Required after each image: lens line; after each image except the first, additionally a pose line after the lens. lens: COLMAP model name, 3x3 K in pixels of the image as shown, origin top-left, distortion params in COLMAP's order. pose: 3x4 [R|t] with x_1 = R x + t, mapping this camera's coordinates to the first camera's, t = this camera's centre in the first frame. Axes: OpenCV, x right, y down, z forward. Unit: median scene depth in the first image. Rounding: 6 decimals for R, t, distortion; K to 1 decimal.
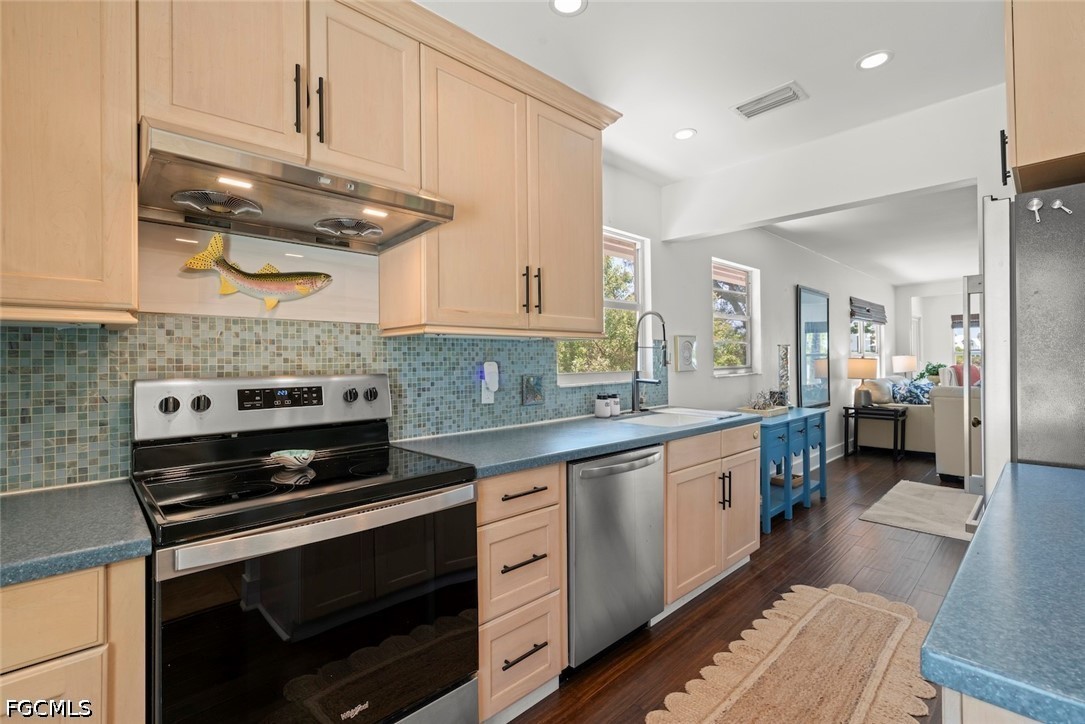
lens RADIAL K [[487.2, 0, 542.2], [0, 487.2, 358.3], [0, 0, 1]] dist [-0.000150, 0.000042]
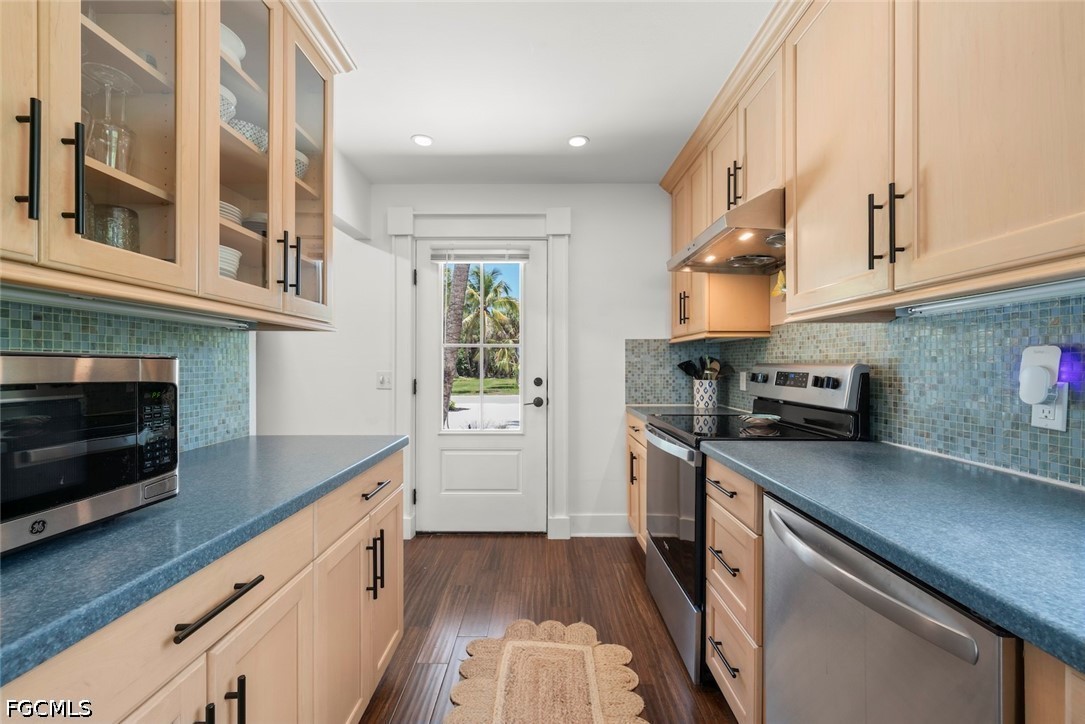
lens RADIAL K [[444.0, 0, 542.5], [0, 444.0, 362.0], [0, 0, 1]] dist [0.000156, -0.000116]
pose [[-0.691392, 0.007898, -0.722436, 0.588404], [0.012855, 0.999916, -0.001370, 0.017816], [0.722365, -0.010234, -0.691436, 0.948980]]
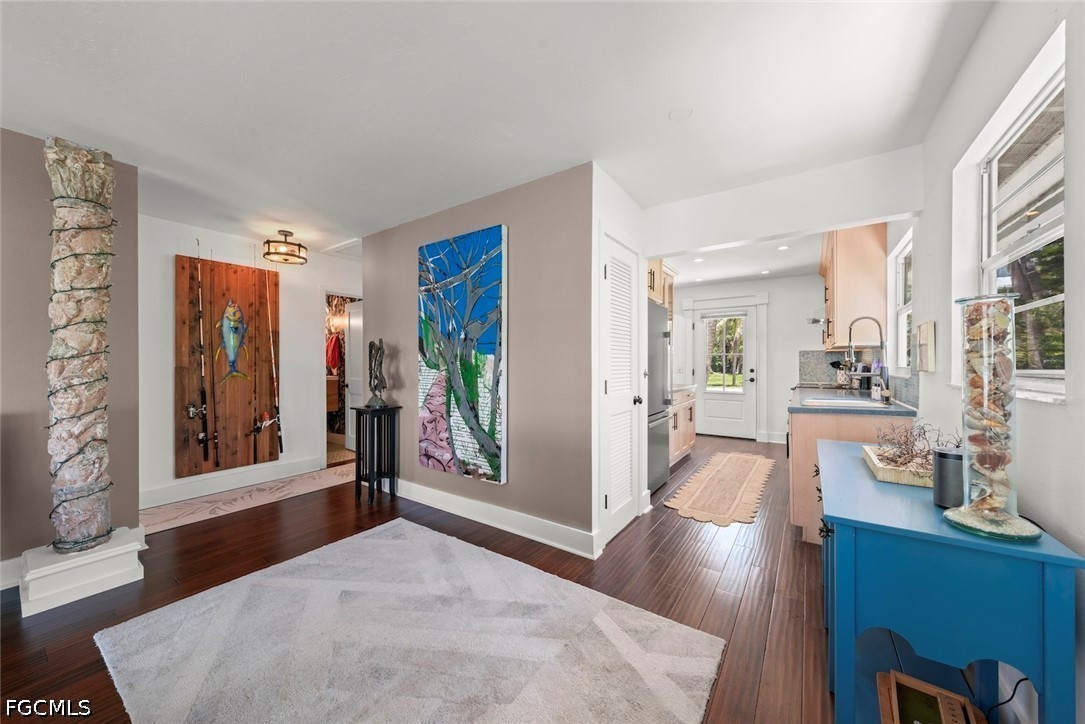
lens RADIAL K [[390.0, 0, 542.9], [0, 390.0, 363.4], [0, 0, 1]] dist [0.000080, 0.000008]
pose [[-0.978005, 0.012791, -0.208190, 1.528963], [0.013075, 0.999915, 0.000010, 0.009050], [0.208172, -0.002712, -0.978088, 2.261541]]
